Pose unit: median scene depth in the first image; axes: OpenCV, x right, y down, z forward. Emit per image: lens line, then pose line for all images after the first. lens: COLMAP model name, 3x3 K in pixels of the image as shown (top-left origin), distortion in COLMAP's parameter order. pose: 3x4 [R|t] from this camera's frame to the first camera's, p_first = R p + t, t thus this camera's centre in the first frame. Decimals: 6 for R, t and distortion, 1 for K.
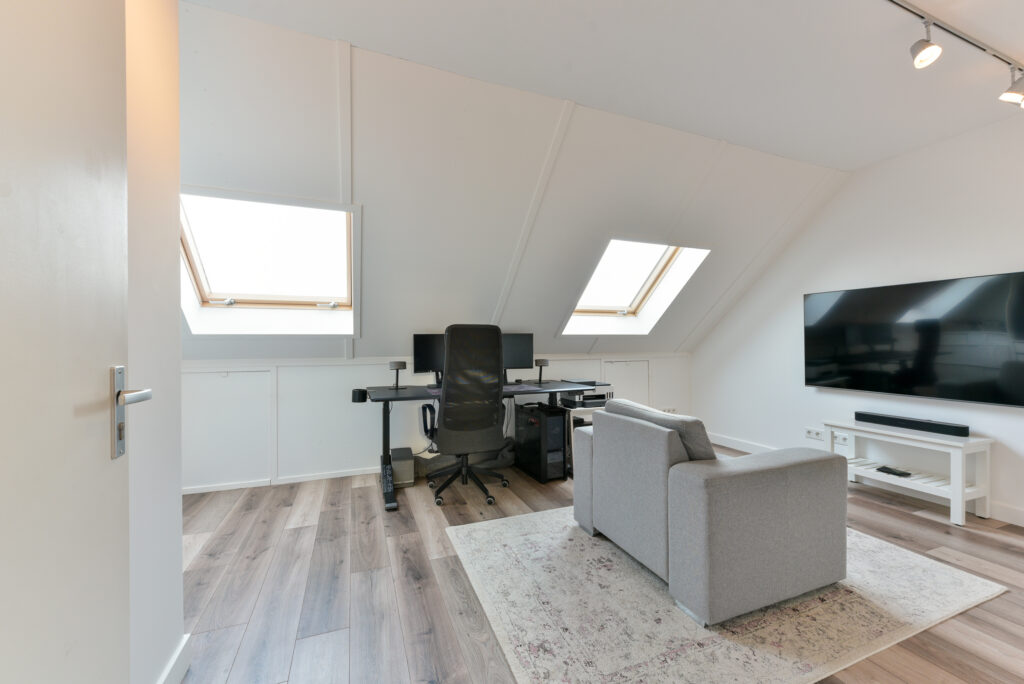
lens RADIAL K [[408.4, 0, 511.6], [0, 408.4, 346.3], [0, 0, 1]] dist [0.001763, -0.001560]
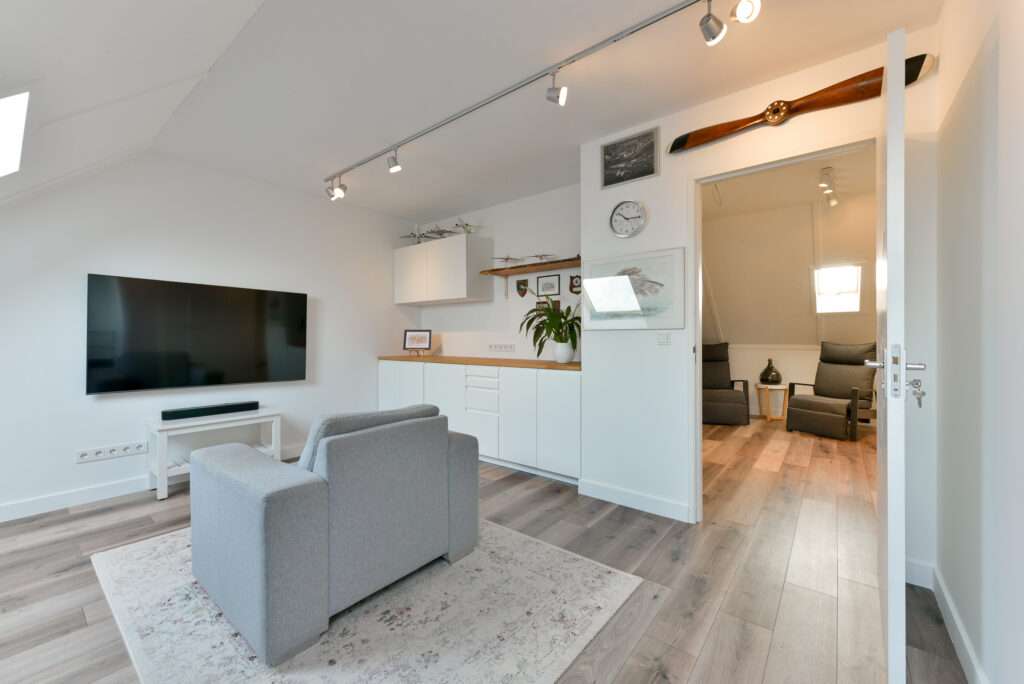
lens RADIAL K [[408.4, 0, 508.7], [0, 408.4, 335.4], [0, 0, 1]] dist [0.001763, -0.001560]
pose [[-0.512826, 0.016194, 0.858340, -0.457666], [-0.001740, 0.999800, -0.019902, 0.002309], [-0.858491, -0.011699, -0.512695, 0.969577]]
